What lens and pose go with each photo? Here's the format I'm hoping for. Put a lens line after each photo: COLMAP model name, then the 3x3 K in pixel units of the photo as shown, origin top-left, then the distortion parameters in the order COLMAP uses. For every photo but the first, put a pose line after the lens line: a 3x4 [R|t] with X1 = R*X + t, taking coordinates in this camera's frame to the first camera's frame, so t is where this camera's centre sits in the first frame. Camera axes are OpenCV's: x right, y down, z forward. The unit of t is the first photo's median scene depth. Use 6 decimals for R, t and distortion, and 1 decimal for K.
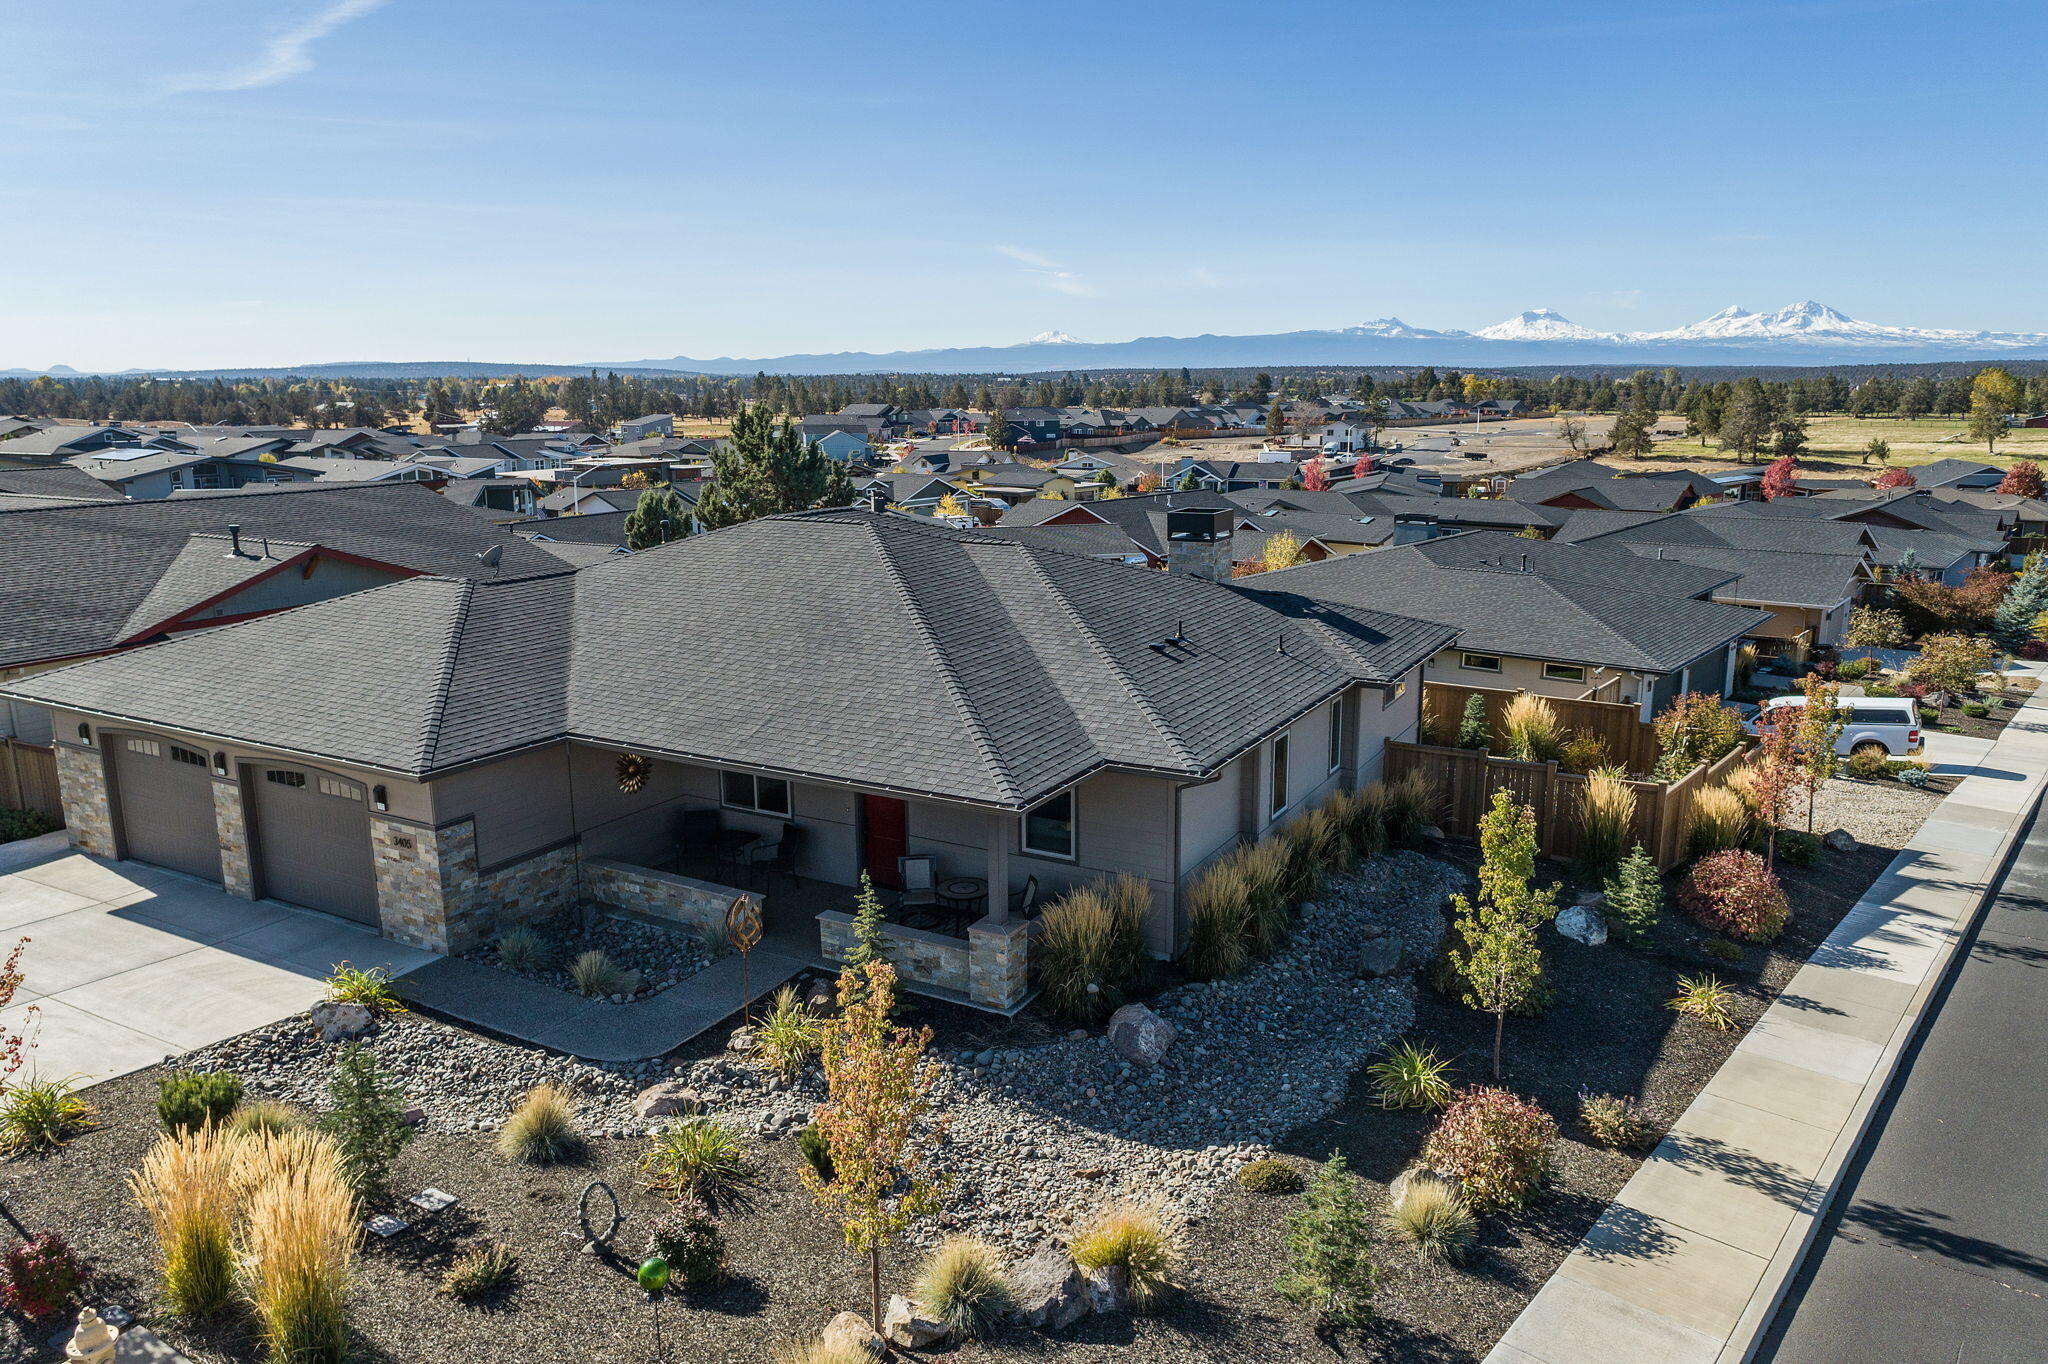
lens RADIAL K [[1390.7, 0, 1029.6], [0, 1390.7, 689.4], [0, 0, 1]] dist [0.000779, 0.010153]
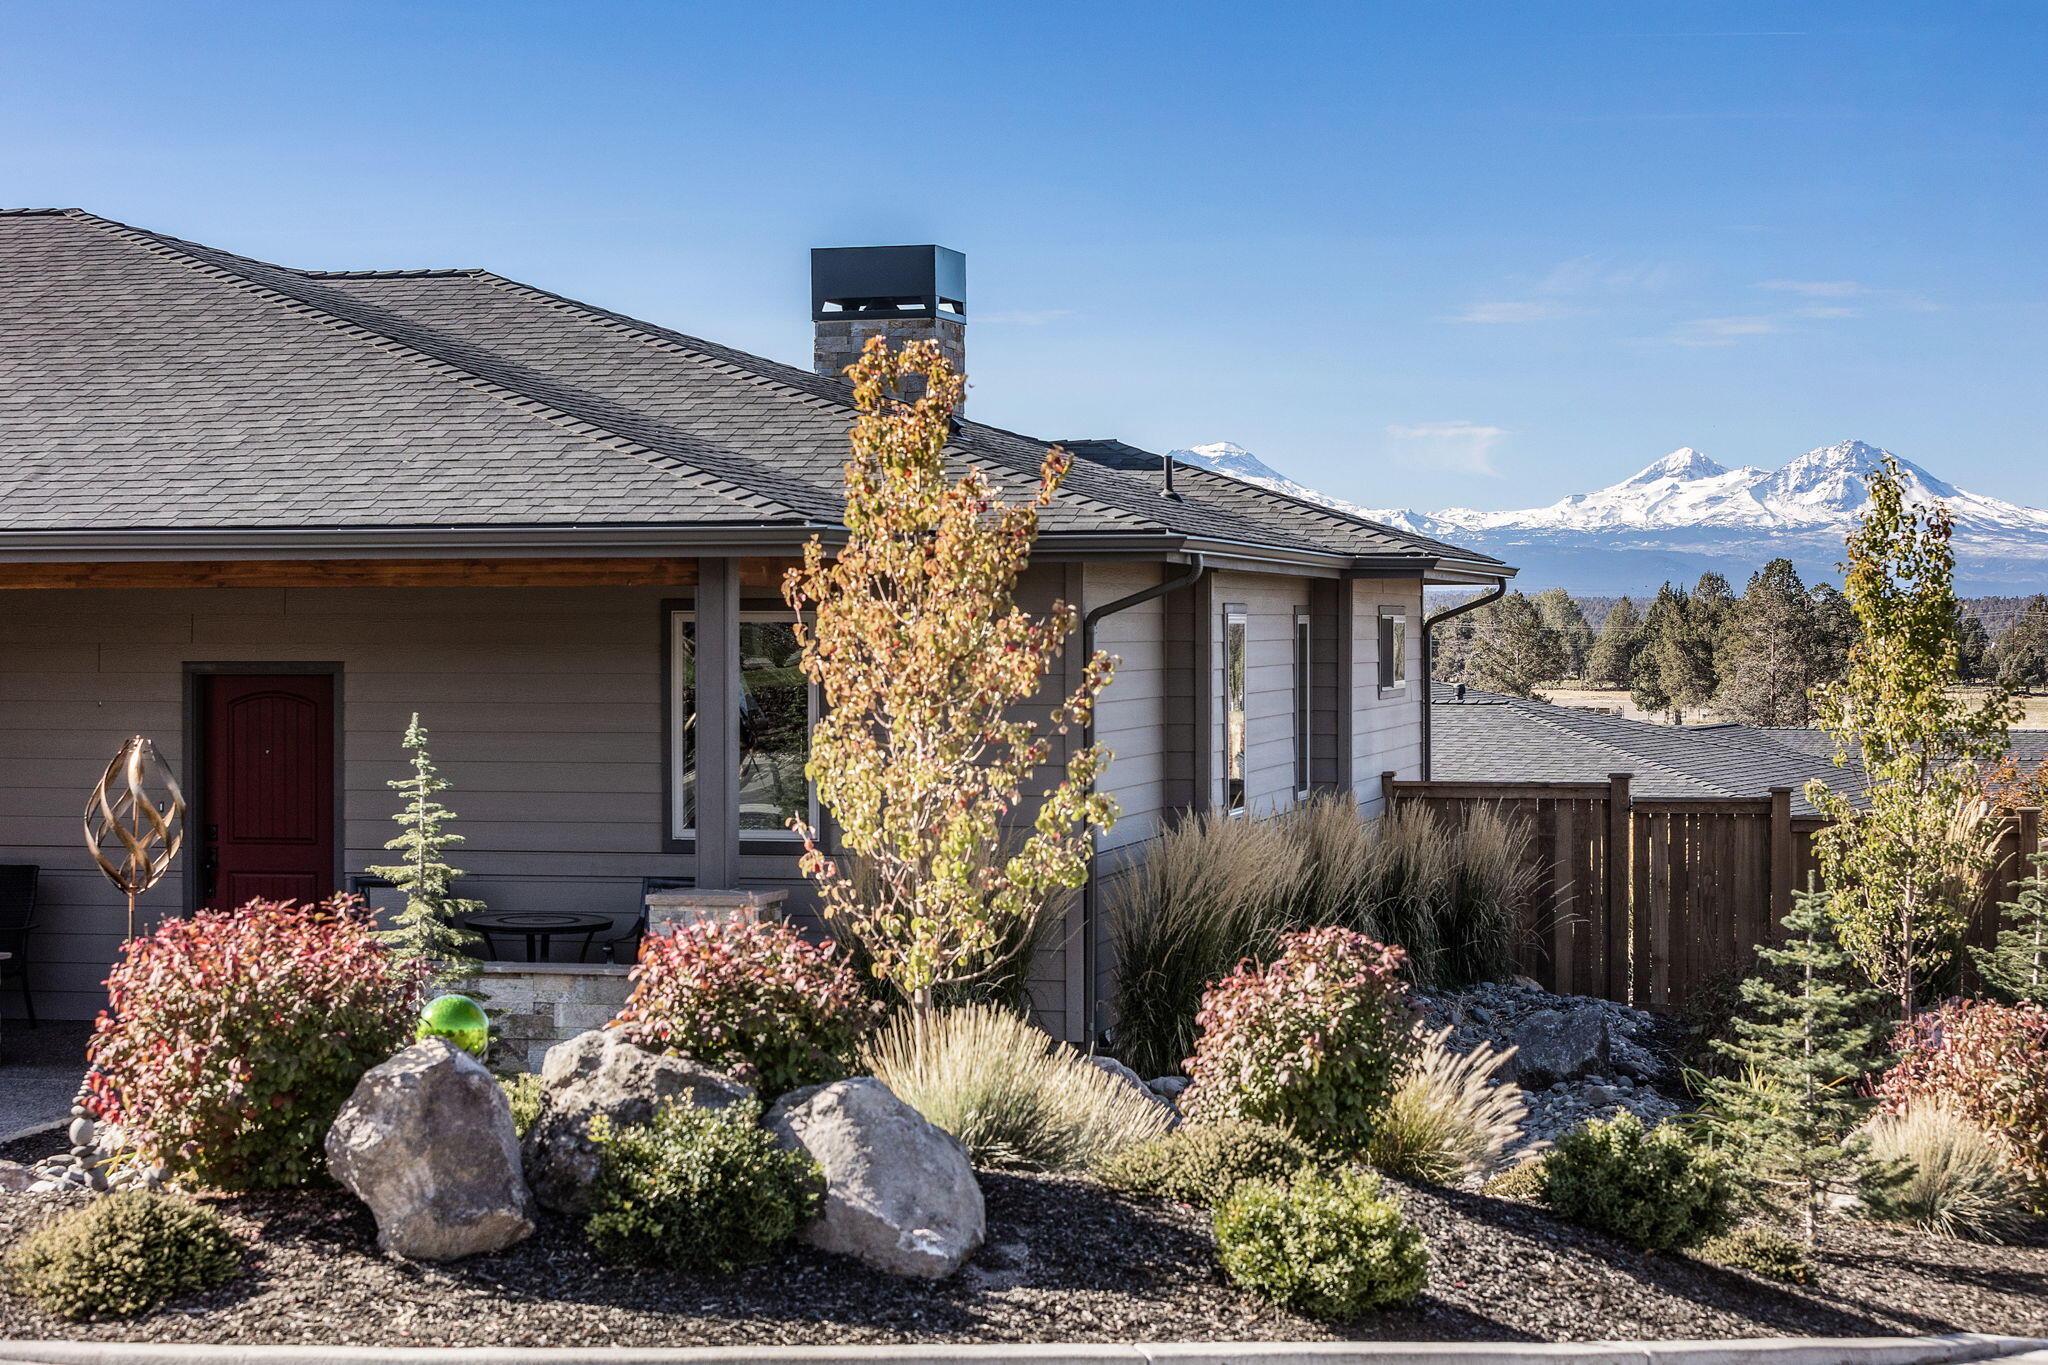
lens RADIAL K [[4133.0, 0, 1027.3], [0, 4133.0, 819.0], [0, 0, 1]] dist [-0.093283, 0.044163]
pose [[0.956112, -0.004543, 0.292966, -0.246591], [0.054564, 0.985150, -0.162794, 0.299864], [-0.287875, 0.171635, 0.942162, -0.123965]]
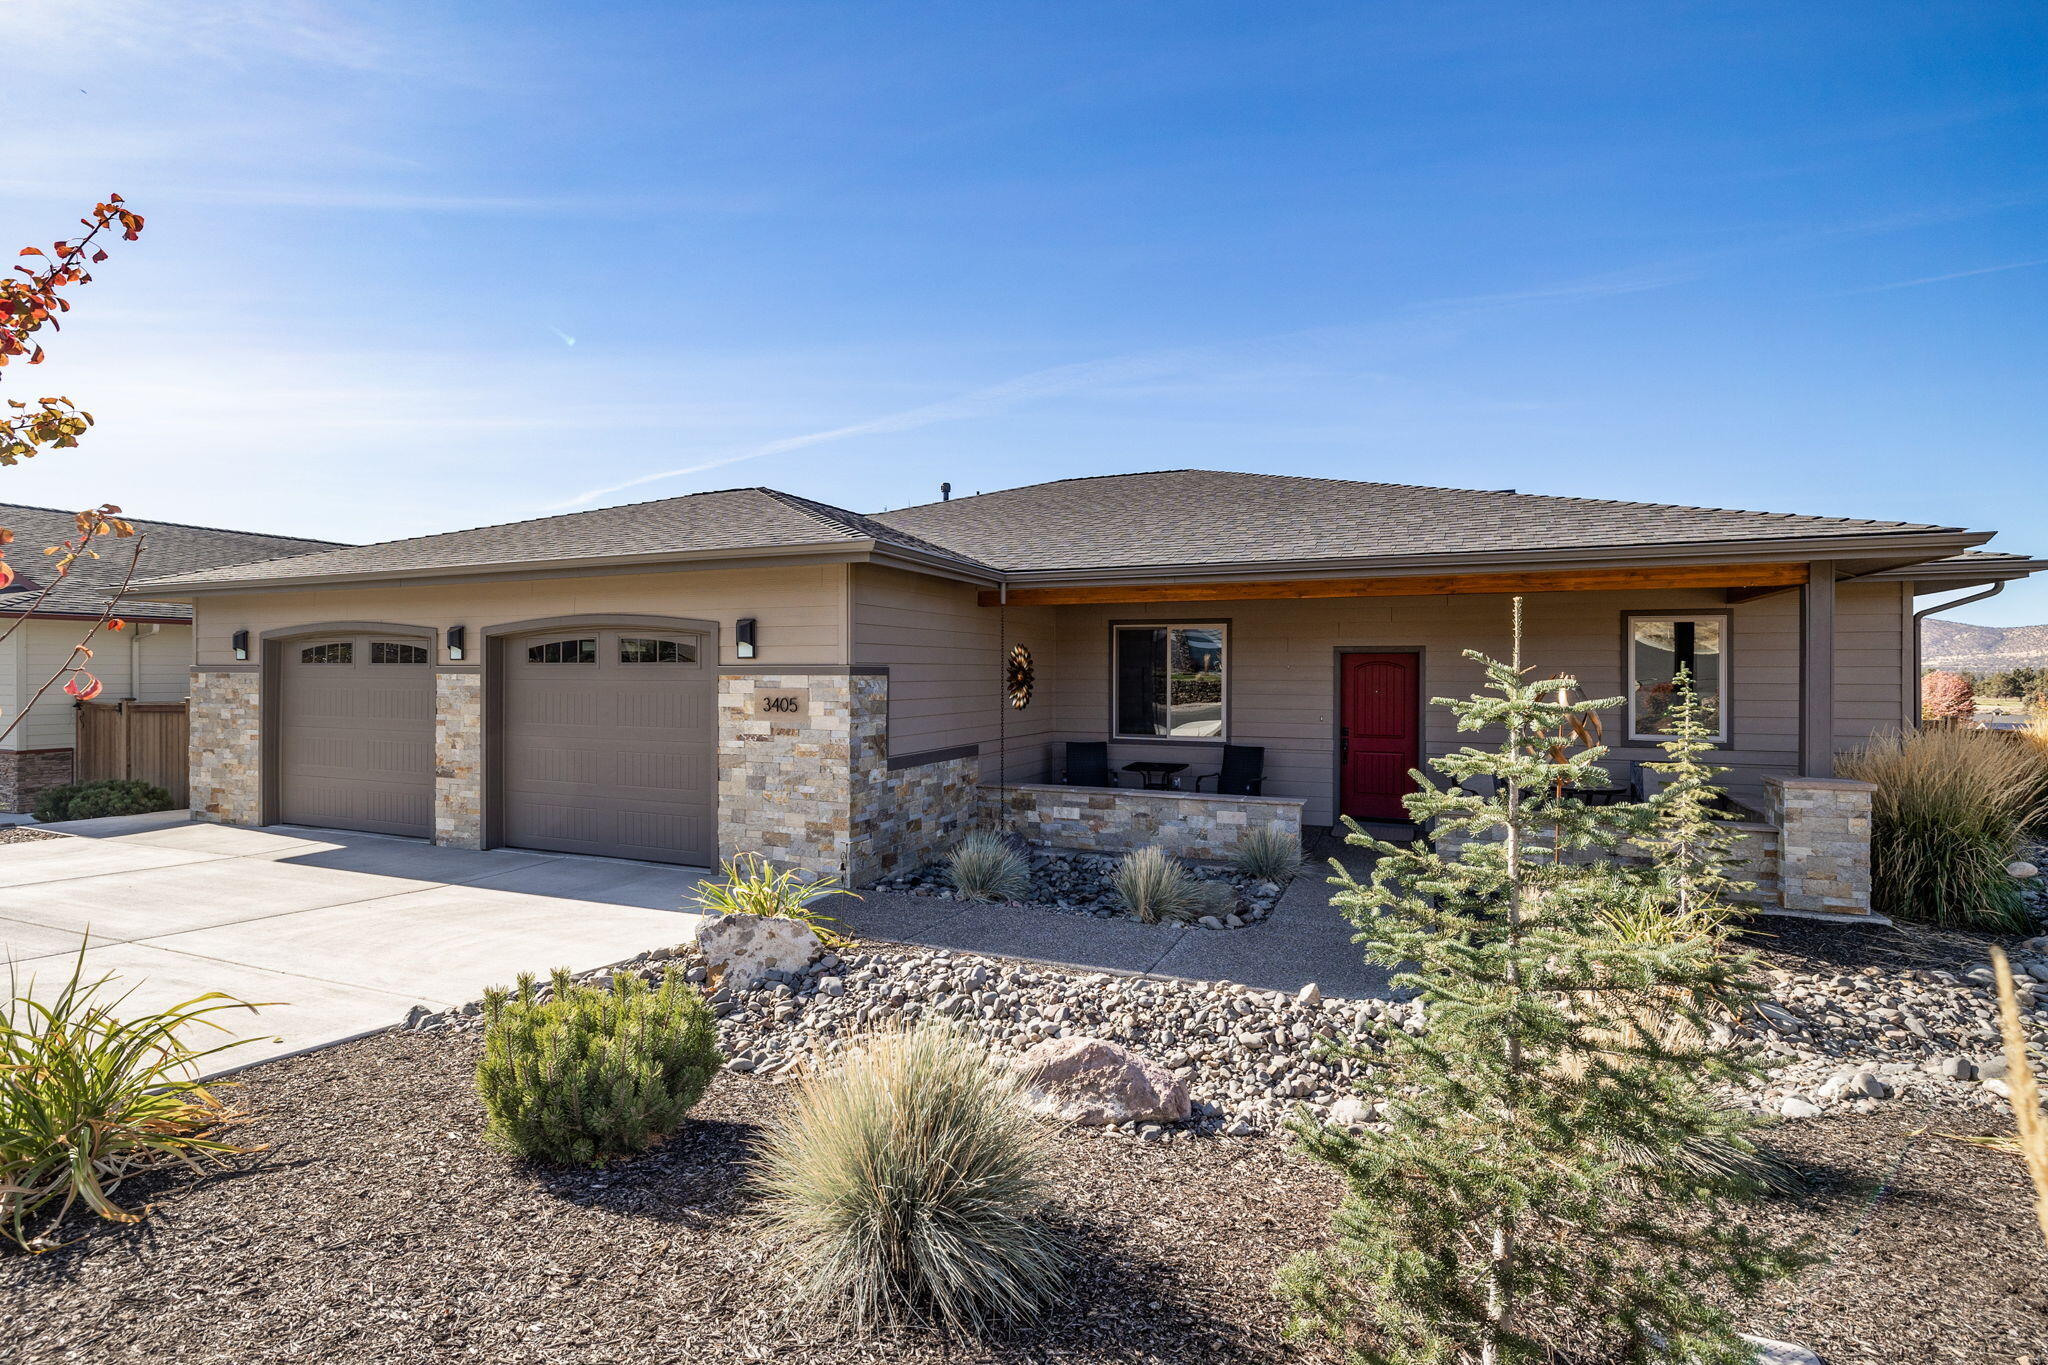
lens RADIAL K [[968.8, 0, 1024.0], [0, 968.8, 682.5], [0, 0, 1]] dist [-0.004668, -0.000059]
pose [[0.993873, 0.004843, 0.110425, -0.368068], [0.017851, 0.978893, -0.203594, 0.180820], [-0.109080, 0.204317, 0.972808, 0.528432]]
